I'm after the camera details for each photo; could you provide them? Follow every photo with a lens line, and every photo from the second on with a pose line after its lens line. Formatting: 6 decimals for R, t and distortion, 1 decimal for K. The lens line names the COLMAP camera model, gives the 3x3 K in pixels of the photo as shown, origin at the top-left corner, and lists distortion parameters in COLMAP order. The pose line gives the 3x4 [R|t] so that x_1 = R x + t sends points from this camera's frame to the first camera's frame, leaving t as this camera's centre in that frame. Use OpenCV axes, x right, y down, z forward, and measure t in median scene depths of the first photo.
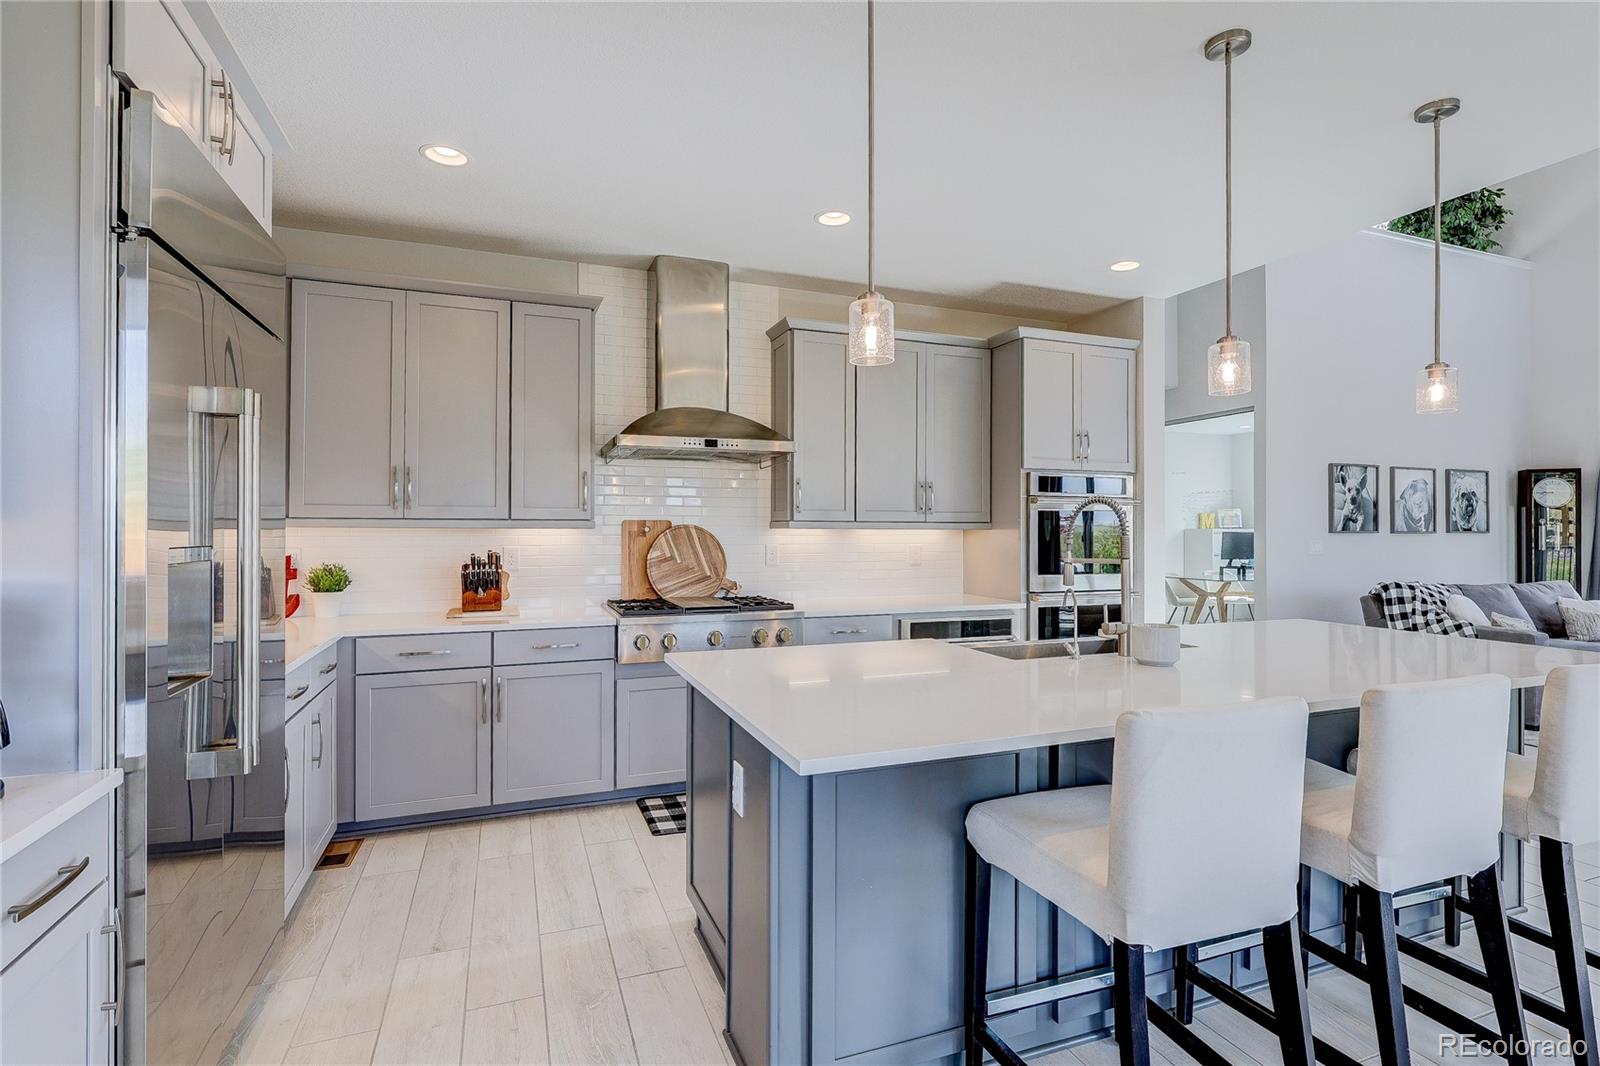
lens RADIAL K [[755.1, 0, 799.5], [0, 755.1, 520.9], [0, 0, 1]] dist [0.000499, -0.000033]
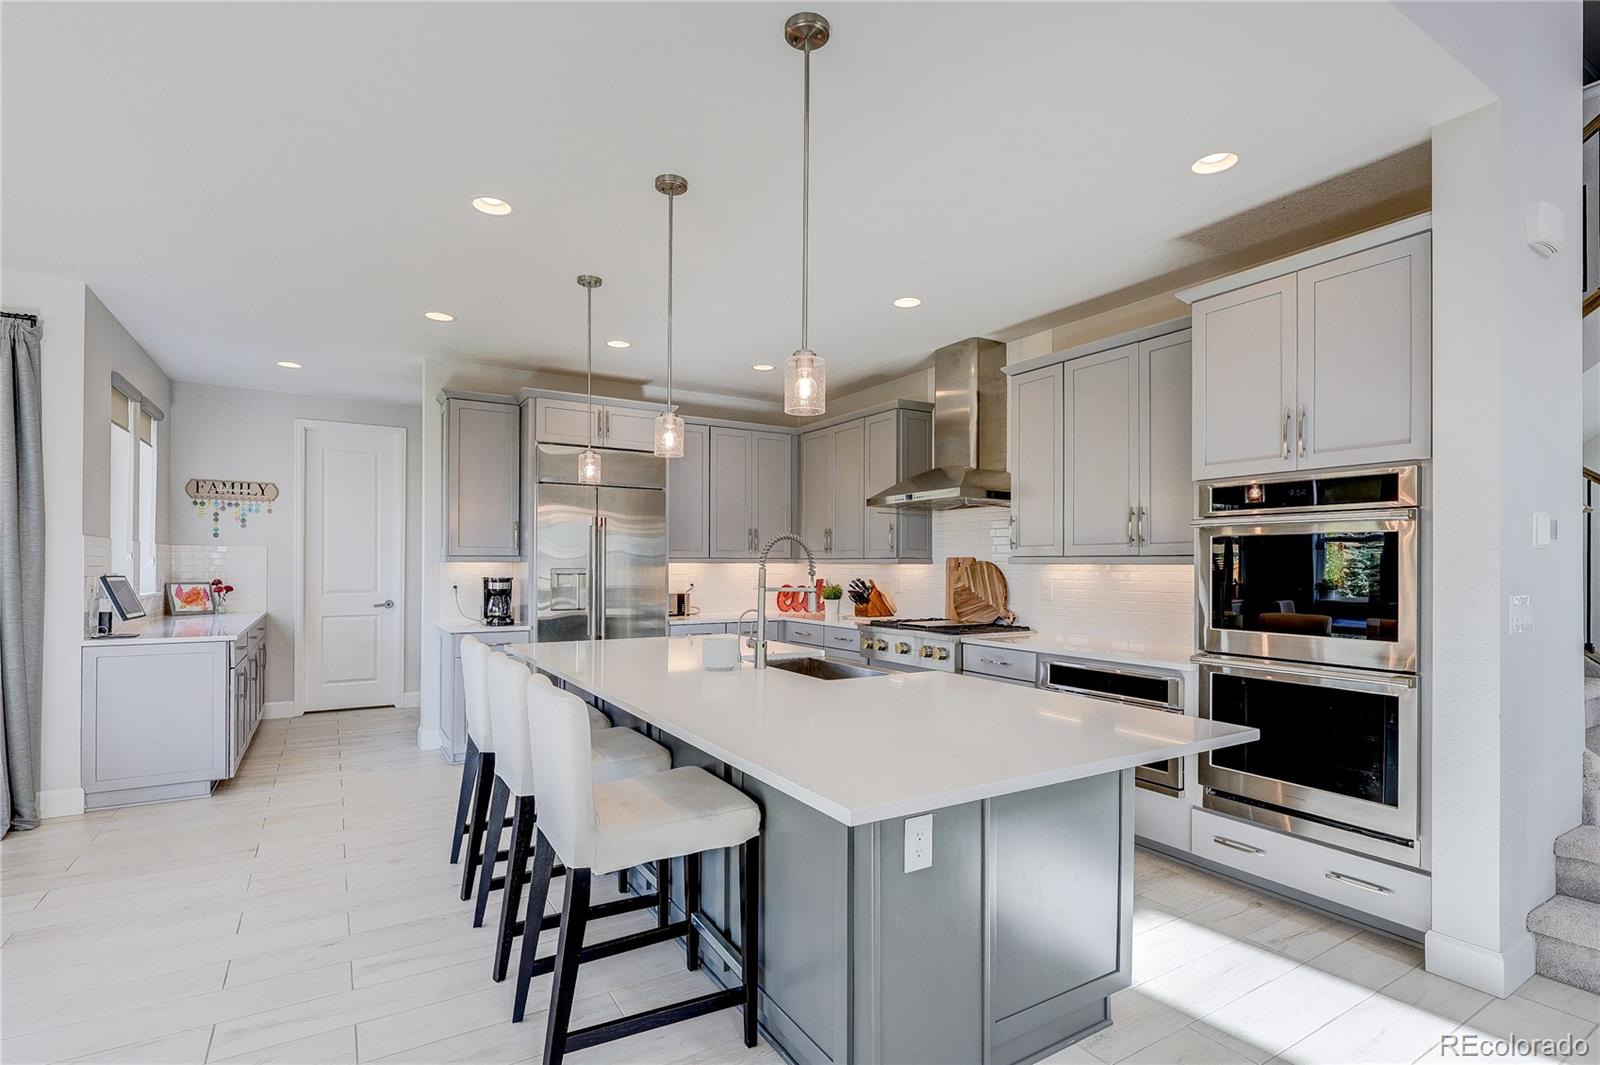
lens RADIAL K [[761.8, 0, 796.4], [0, 761.8, 563.3], [0, 0, 1]] dist [-0.002089, -0.000455]
pose [[0.179227, -0.006144, -0.983789, 0.973429], [0.004387, 0.999976, -0.005445, 0.013797], [0.983798, -0.003340, 0.179250, 0.501275]]
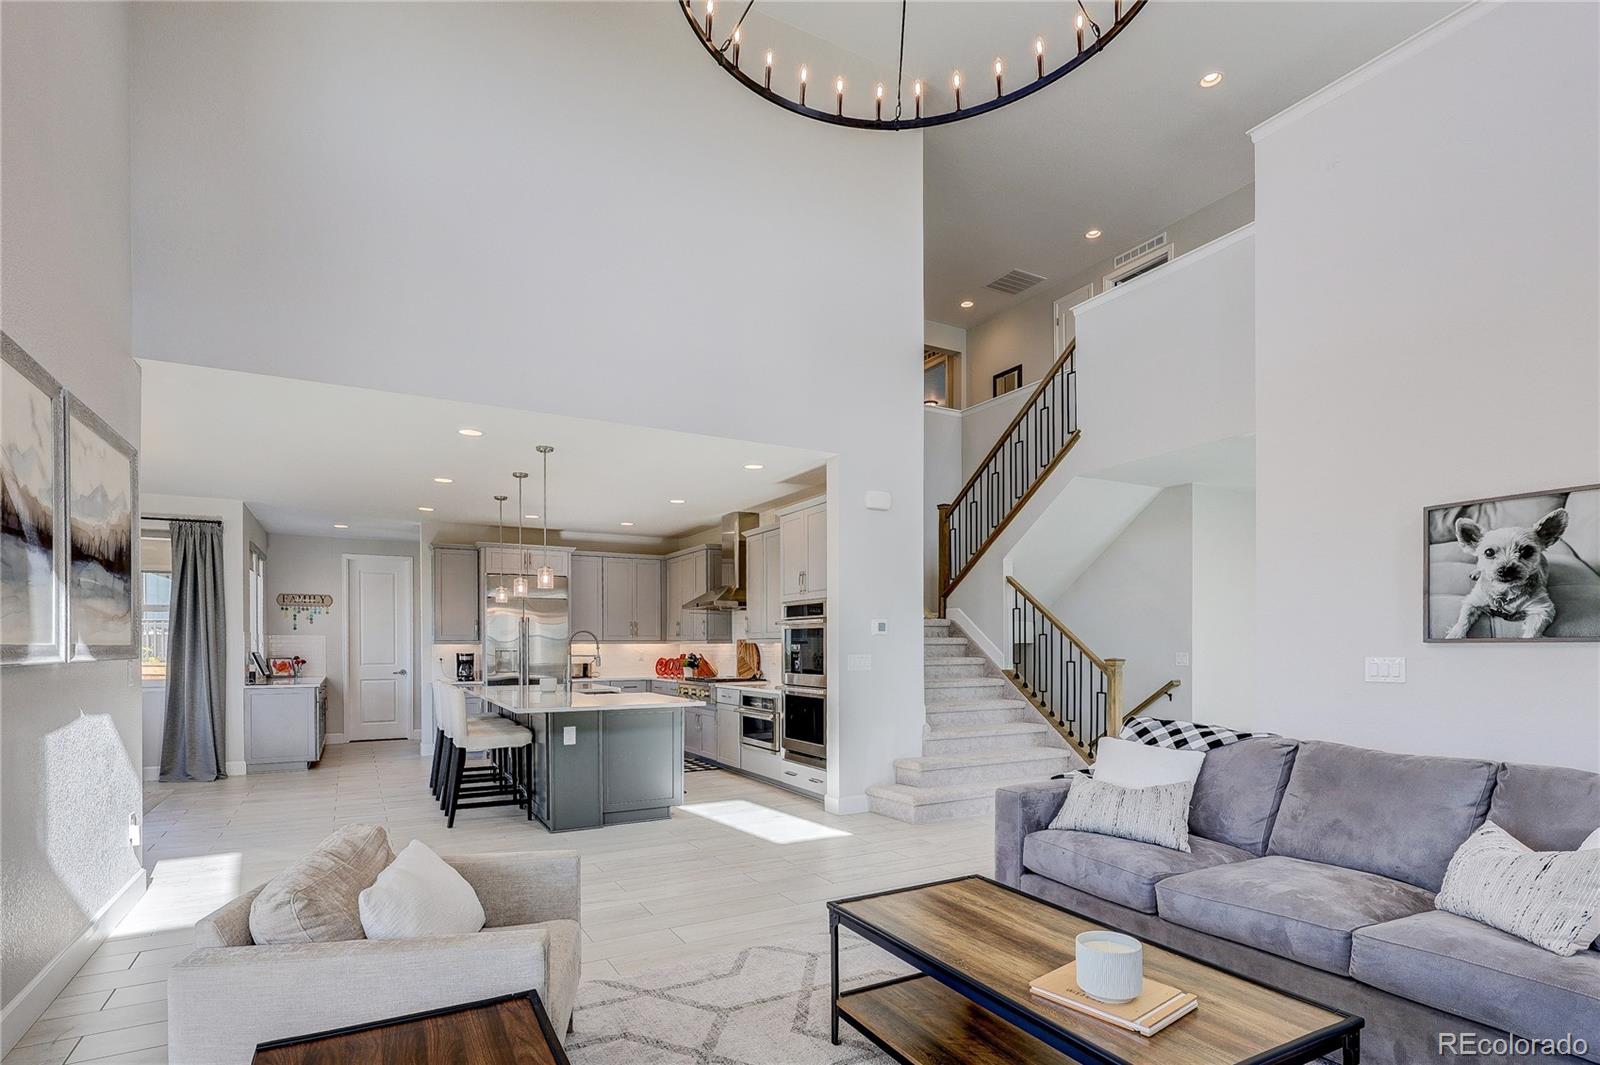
lens RADIAL K [[797.4, 0, 819.6], [0, 797.4, 652.3], [0, 0, 1]] dist [-0.003561, -0.000299]
pose [[0.161549, 0.002555, -0.986861, 1.945490], [0.010804, 0.999932, 0.004357, 0.025750], [0.986806, -0.011366, 0.161510, 0.838779]]
